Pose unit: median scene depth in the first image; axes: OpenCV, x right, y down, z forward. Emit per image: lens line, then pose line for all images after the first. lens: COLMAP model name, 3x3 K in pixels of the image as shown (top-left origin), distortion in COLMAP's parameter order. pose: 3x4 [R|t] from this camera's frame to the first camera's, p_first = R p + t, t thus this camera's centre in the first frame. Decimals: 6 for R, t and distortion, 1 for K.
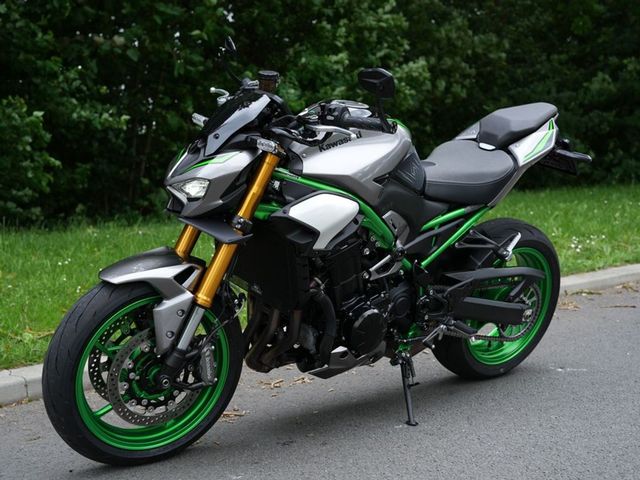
lens RADIAL K [[995.4, 0, 320.0], [0, 995.4, 240.0], [0, 0, 1]] dist [-0.060105, 0.737276]
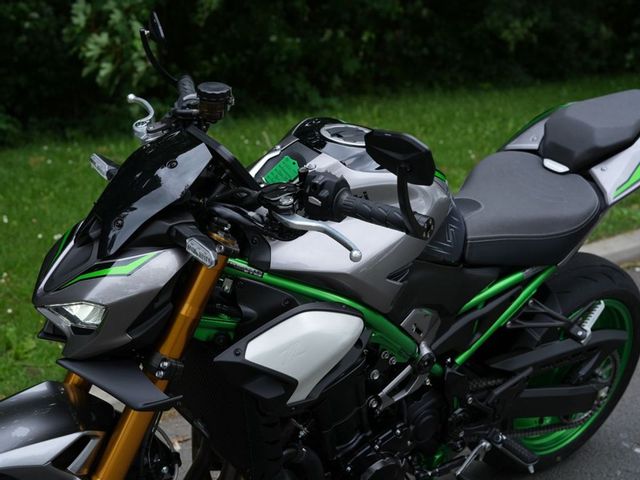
lens RADIAL K [[995.4, 0, 320.0], [0, 995.4, 240.0], [0, 0, 1]] dist [-0.060105, 0.737276]
pose [[0.999997, 0.002204, 0.001163, 0.011405], [-0.002348, 0.989778, 0.142598, -0.164110], [-0.000837, -0.142600, 0.989780, 0.394372]]
